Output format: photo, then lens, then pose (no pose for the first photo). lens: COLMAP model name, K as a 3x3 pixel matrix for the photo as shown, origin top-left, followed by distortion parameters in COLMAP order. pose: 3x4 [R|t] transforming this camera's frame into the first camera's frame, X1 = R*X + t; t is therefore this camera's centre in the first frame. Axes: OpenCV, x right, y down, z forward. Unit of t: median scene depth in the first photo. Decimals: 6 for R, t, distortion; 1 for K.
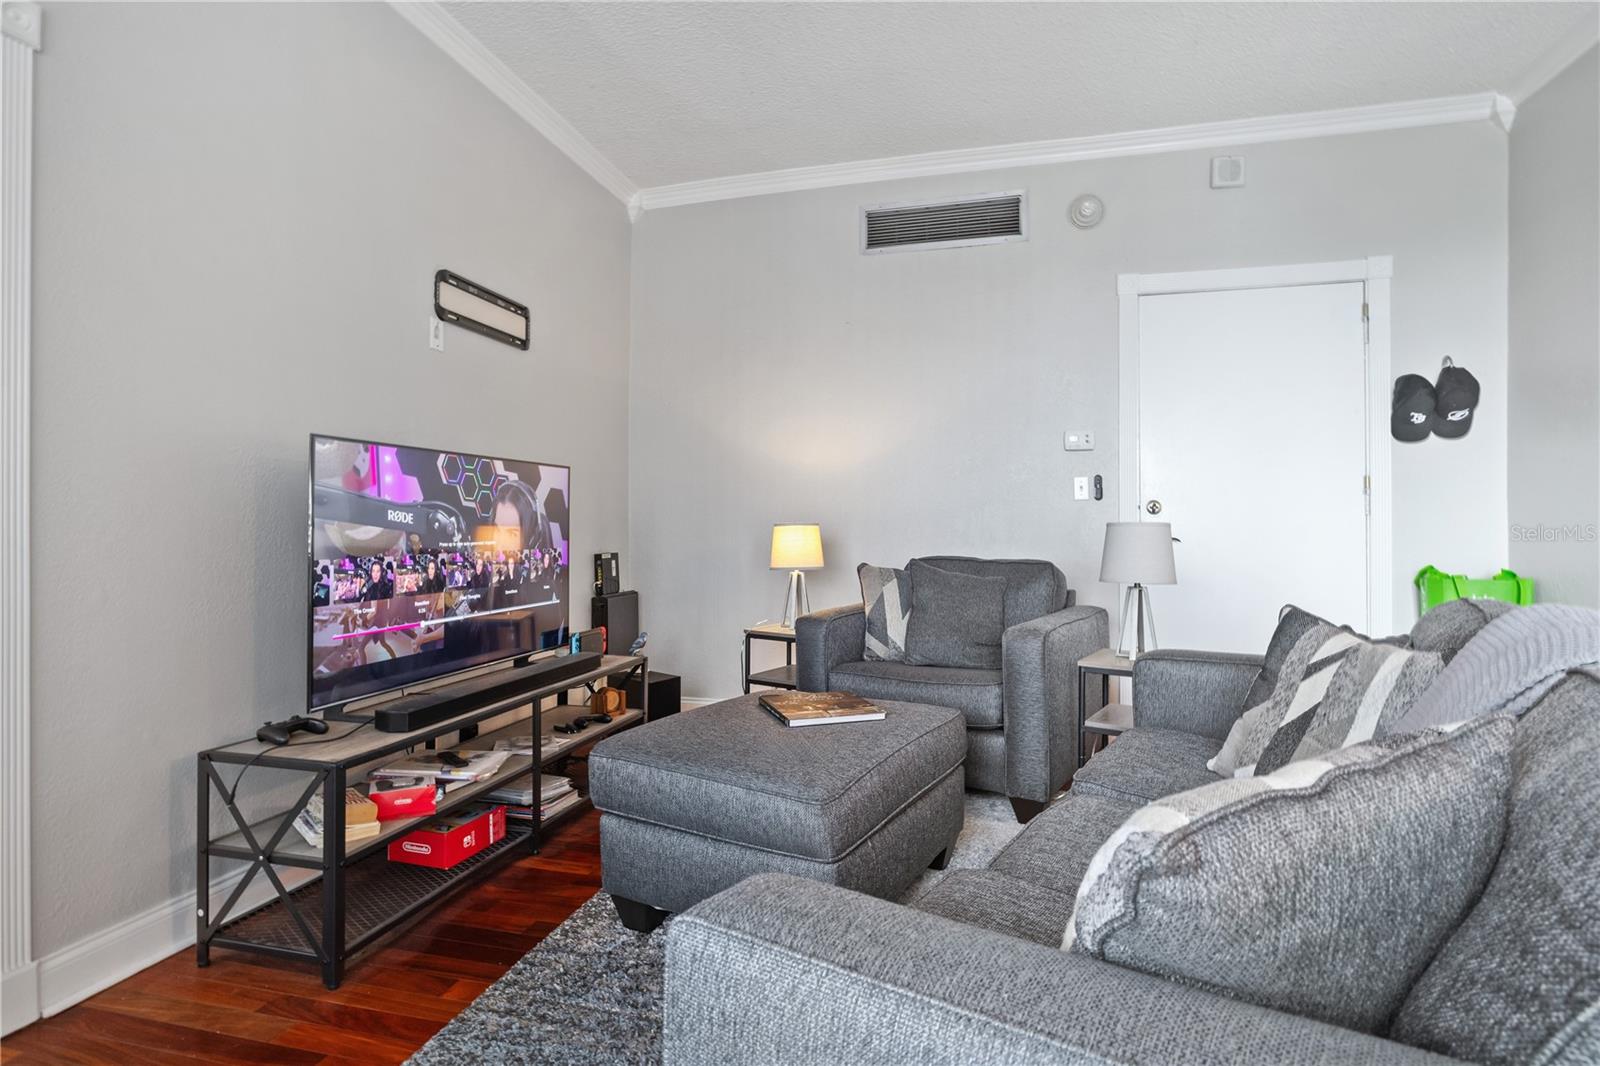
lens RADIAL K [[835.4, 0, 794.7], [0, 835.4, 520.4], [0, 0, 1]] dist [-0.004033, 0.000461]
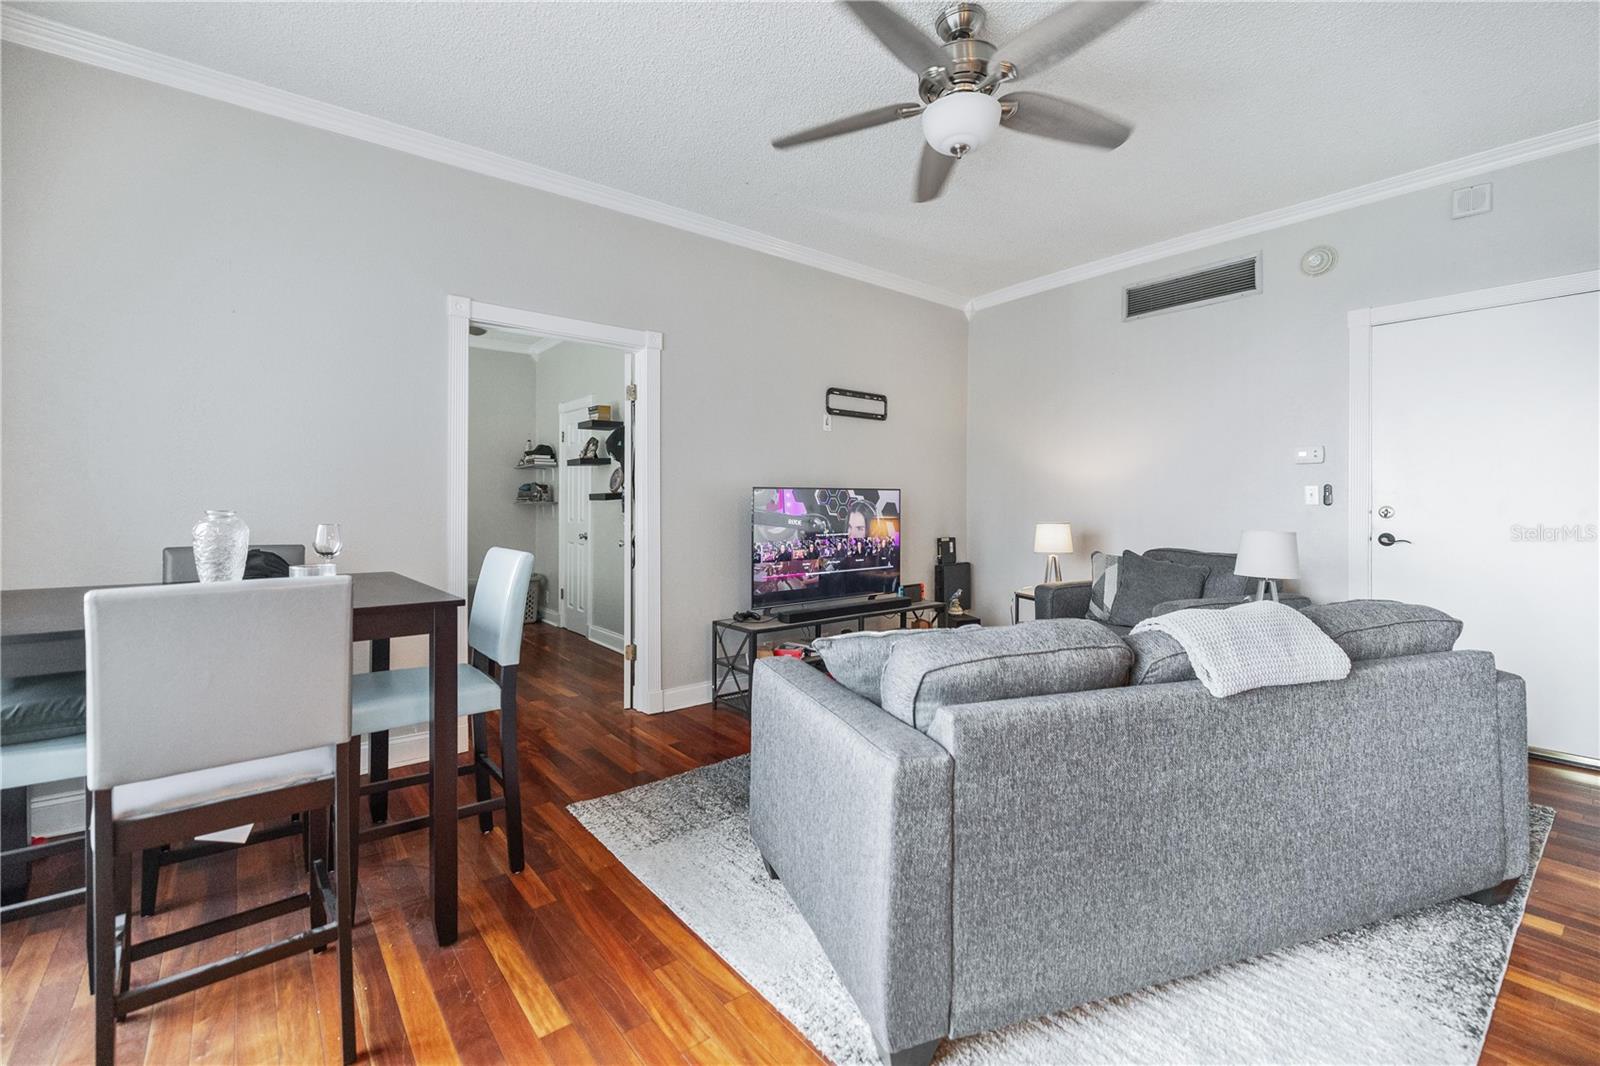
lens RADIAL K [[682.2, 0, 781.3], [0, 682.2, 503.9], [0, 0, 1]] dist [0.000558, 0.000074]
pose [[0.796886, -0.001633, -0.604128, 0.481255], [0.007110, 0.999952, 0.006676, -0.055924], [0.604088, -0.009615, 0.796860, -0.342505]]
